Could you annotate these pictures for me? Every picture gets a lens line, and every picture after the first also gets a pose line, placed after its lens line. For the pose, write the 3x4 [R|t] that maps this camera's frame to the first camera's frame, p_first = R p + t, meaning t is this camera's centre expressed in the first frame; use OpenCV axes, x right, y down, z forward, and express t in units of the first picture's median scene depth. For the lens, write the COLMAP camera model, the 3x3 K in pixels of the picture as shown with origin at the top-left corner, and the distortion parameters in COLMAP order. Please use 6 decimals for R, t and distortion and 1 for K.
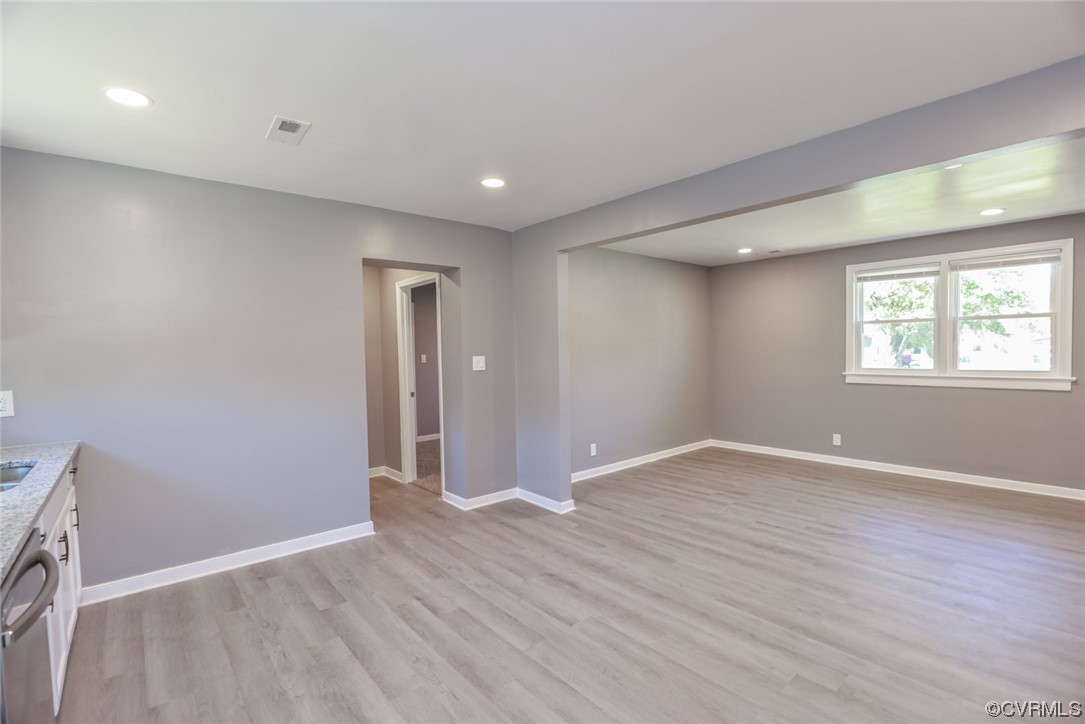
lens RADIAL K [[495.7, 0, 545.0], [0, 495.7, 366.0], [0, 0, 1]] dist [-0.024922, 0.001216]
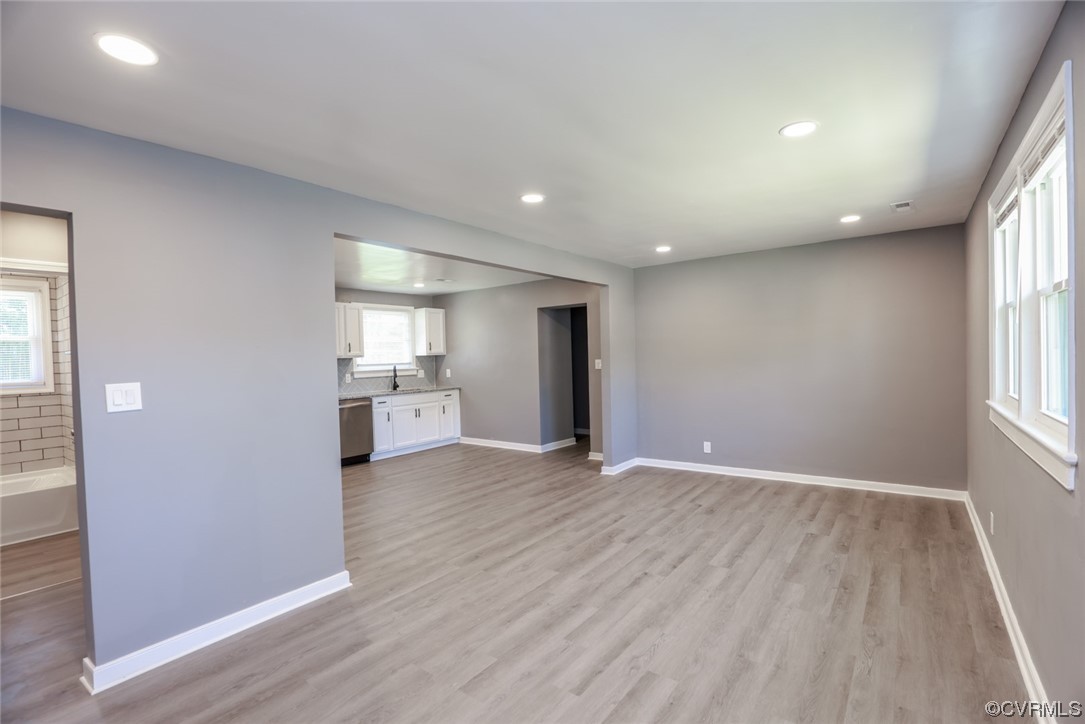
lens RADIAL K [[495.7, 0, 551.2], [0, 495.7, 363.4], [0, 0, 1]] dist [-0.024922, 0.001216]
pose [[0.226399, 0.030697, -0.973551, 1.839977], [-0.009173, 0.999526, 0.029383, -0.072850], [0.973992, 0.002278, 0.226573, 0.733635]]
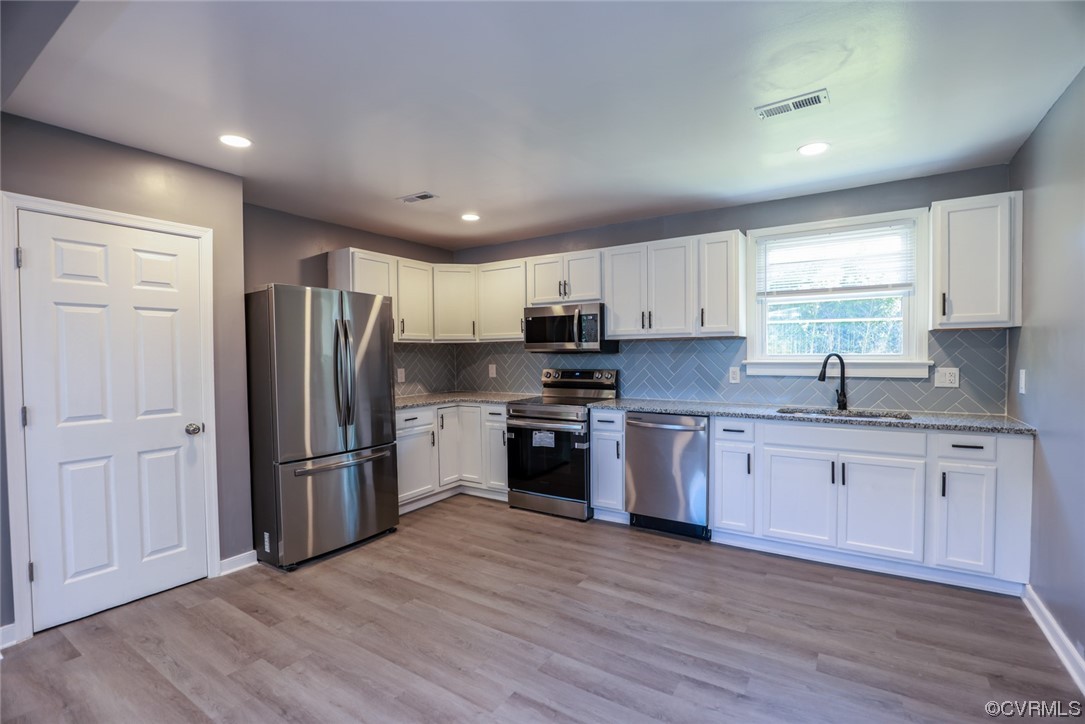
lens RADIAL K [[495.7, 0, 547.1], [0, 495.7, 362.7], [0, 0, 1]] dist [-0.024922, 0.001216]
pose [[-0.957960, 0.034255, -0.284850, 0.167413], [0.018735, 0.998197, 0.057030, -0.036854], [0.286290, 0.049296, -0.956874, 1.398334]]
